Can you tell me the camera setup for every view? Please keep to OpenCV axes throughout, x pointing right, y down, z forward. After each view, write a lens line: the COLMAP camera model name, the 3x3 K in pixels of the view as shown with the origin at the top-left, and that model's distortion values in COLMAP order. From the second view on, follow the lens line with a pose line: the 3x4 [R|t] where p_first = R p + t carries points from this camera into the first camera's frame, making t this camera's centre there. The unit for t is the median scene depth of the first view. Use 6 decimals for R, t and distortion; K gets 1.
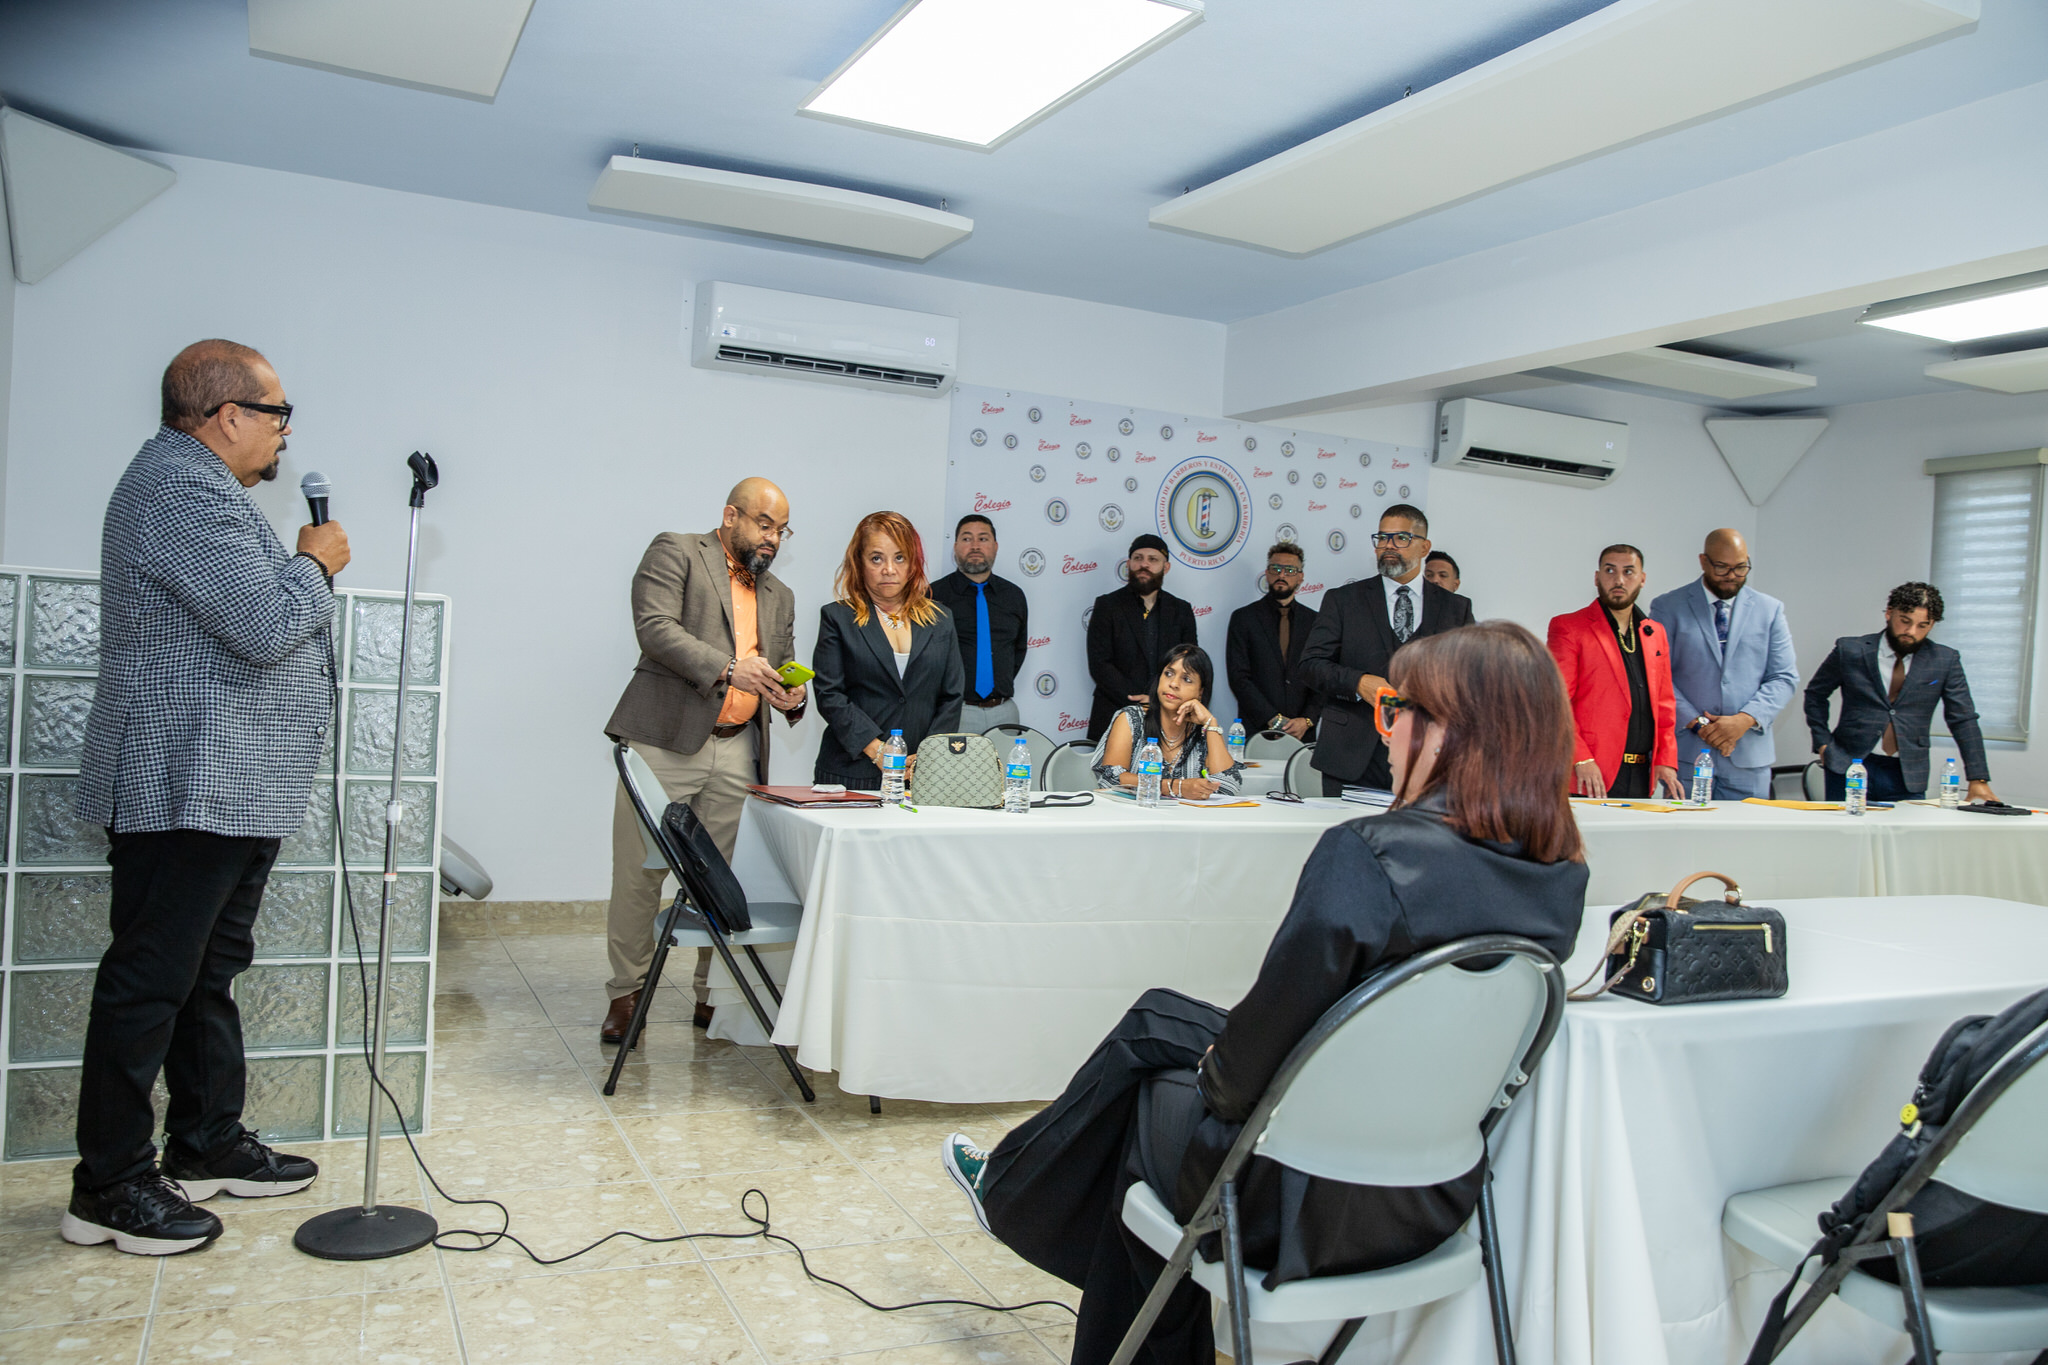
lens RADIAL K [[1608.1, 0, 1021.9], [0, 1608.1, 691.8], [0, 0, 1]] dist [-0.066190, 0.073190]
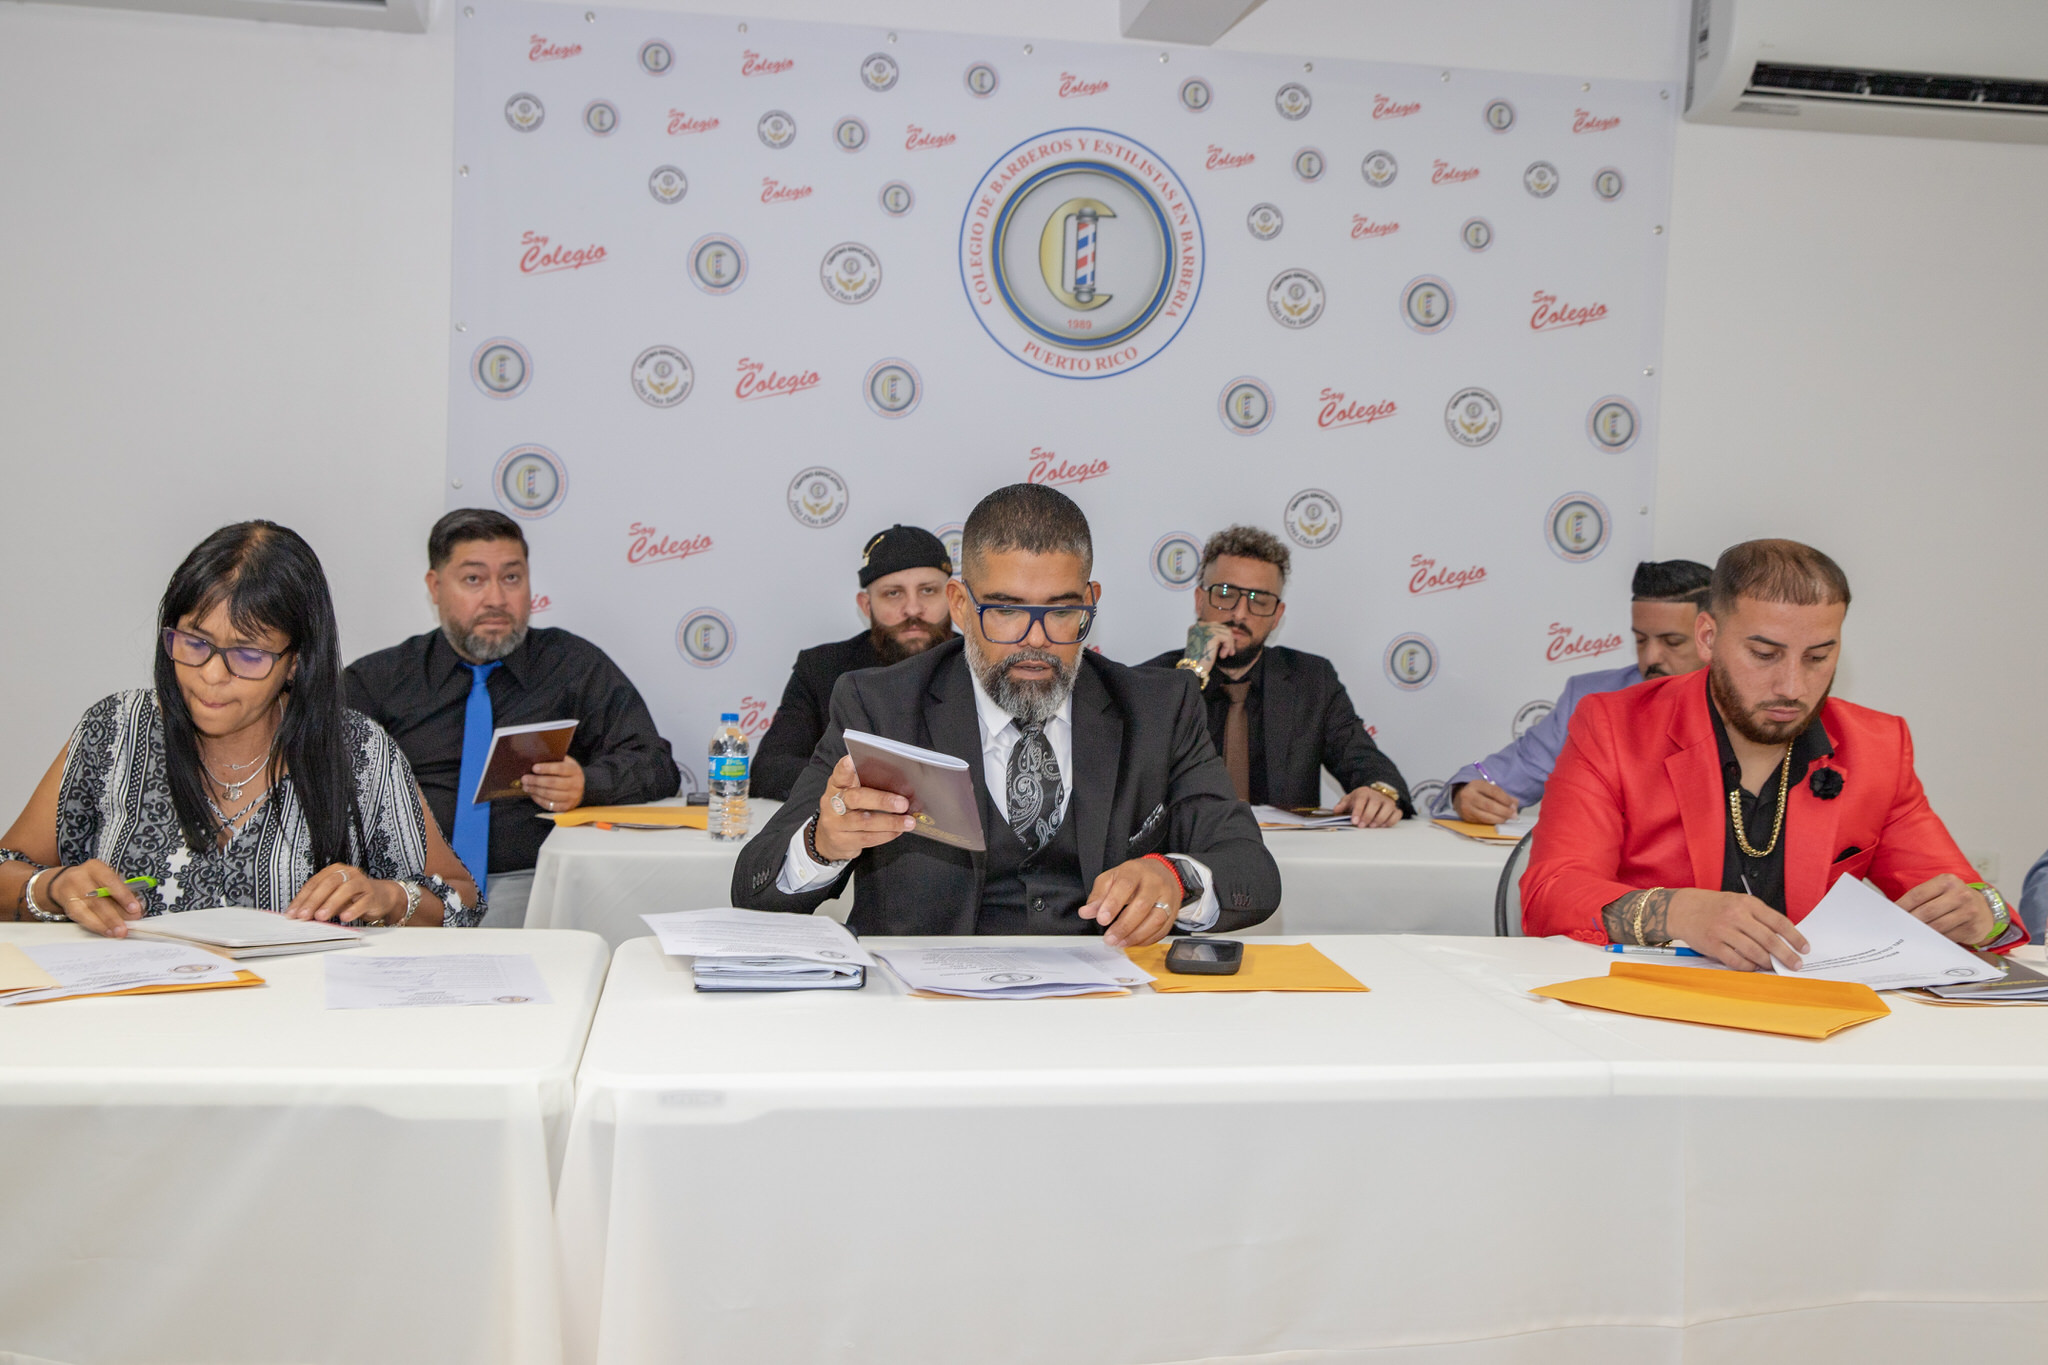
lens RADIAL K [[2198.8, 0, 1015.0], [0, 2198.8, 695.5], [0, 0, 1]] dist [0.017511, 0.000000]
pose [[0.952670, -0.009012, -0.303874, 0.300090], [0.013184, 0.999845, 0.011680, 0.006277], [0.303721, -0.015133, 0.952641, 0.422689]]
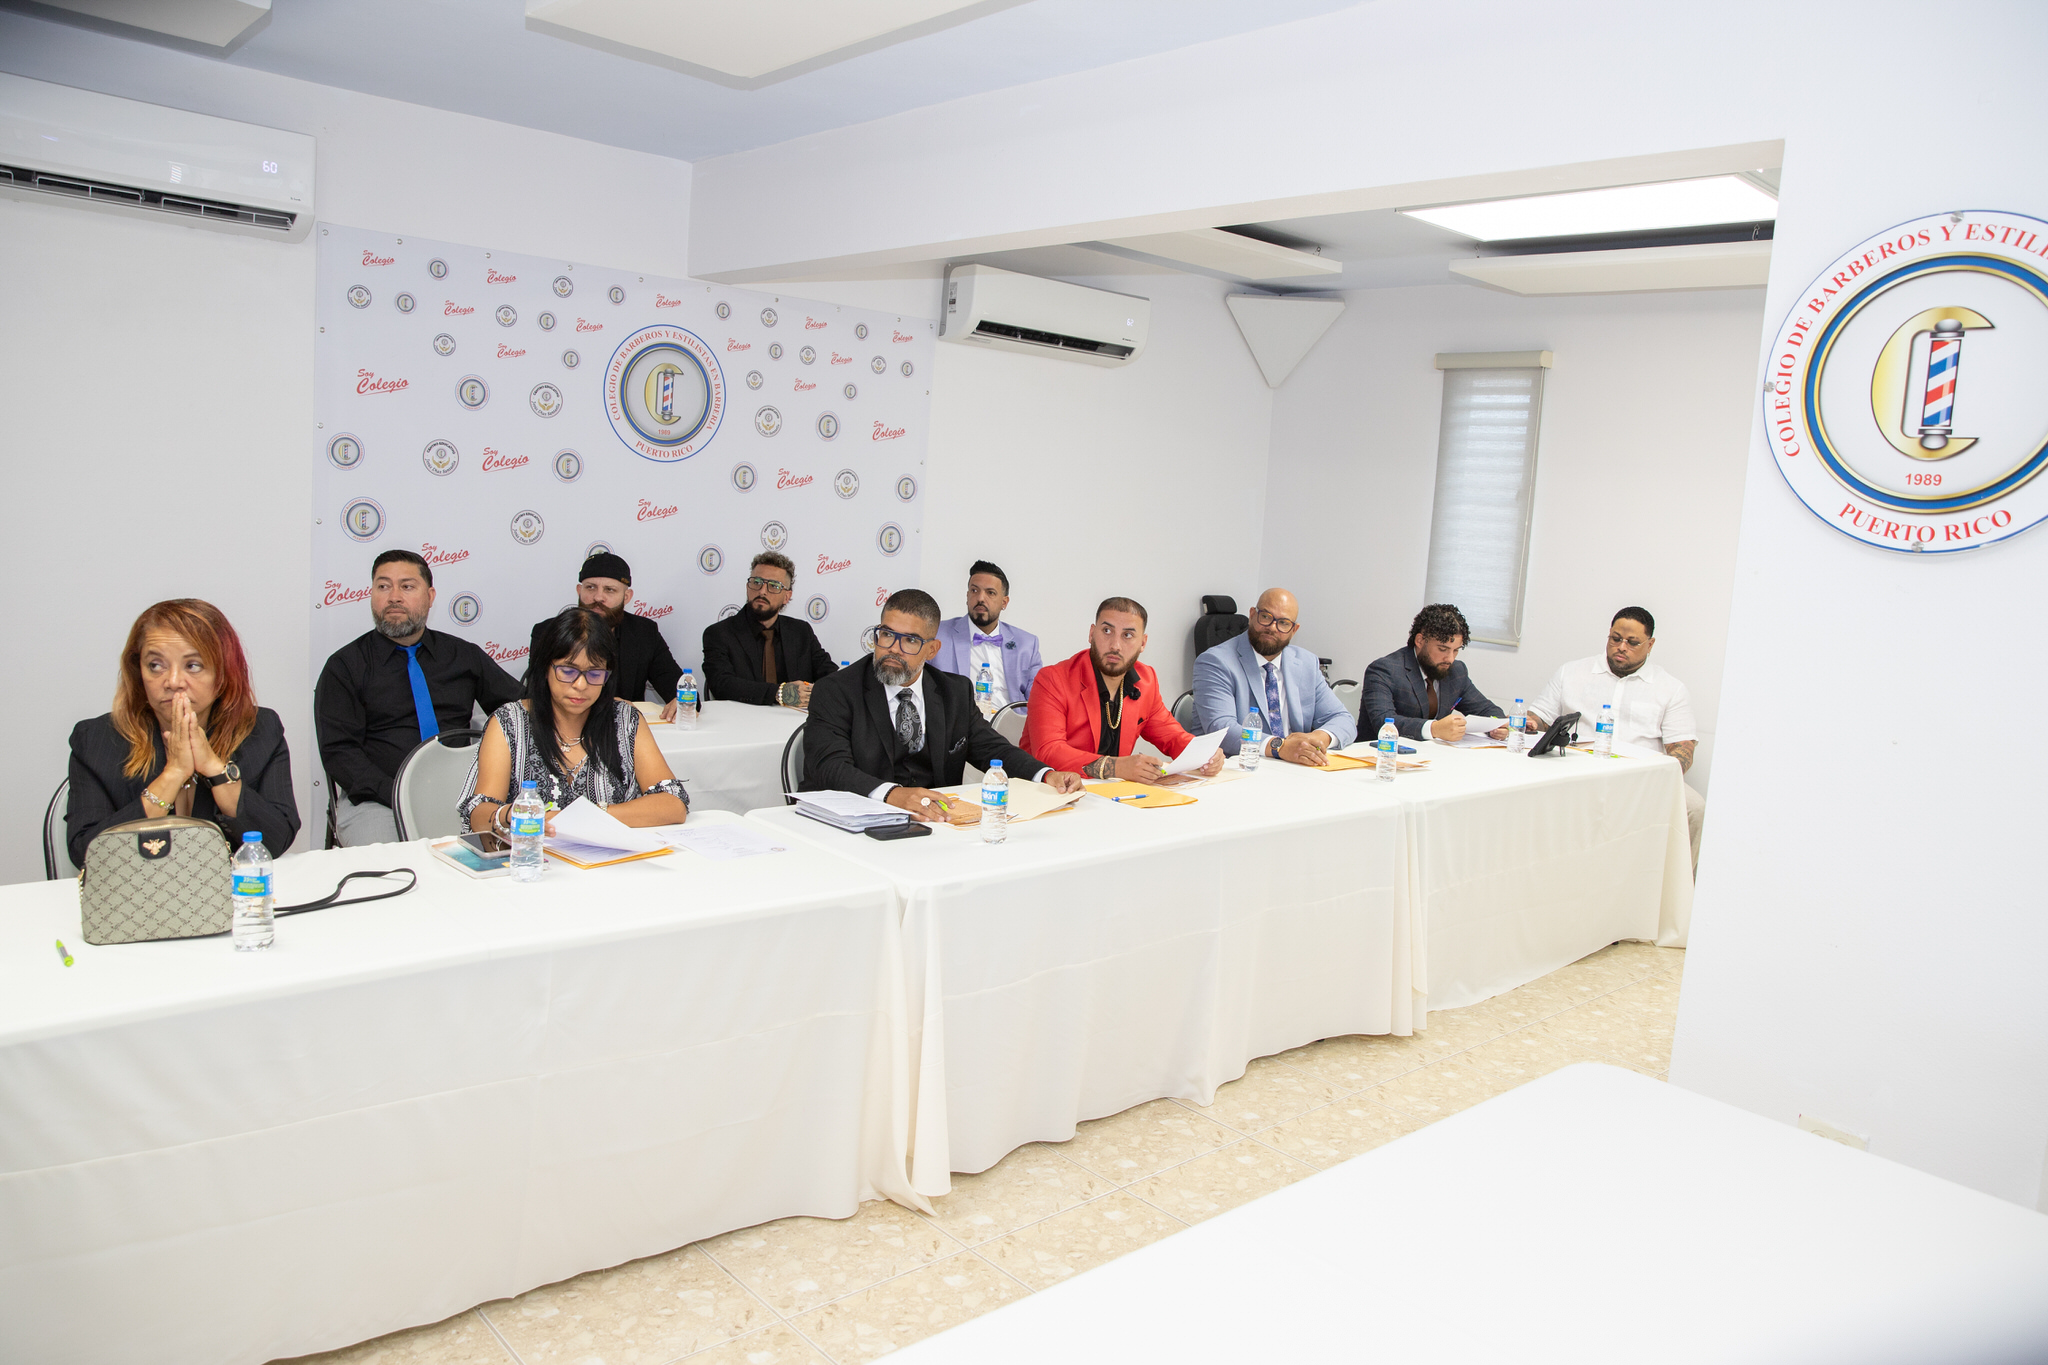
lens RADIAL K [[1468.4, 0, 1032.0], [0, 1468.4, 678.2], [0, 0, 1]] dist [-0.102251, 0.075342]
pose [[0.958037, -0.026851, 0.285383, 0.080632], [-0.008470, 0.992516, 0.121818, -0.061986], [-0.286518, -0.119124, 0.950640, 0.224712]]
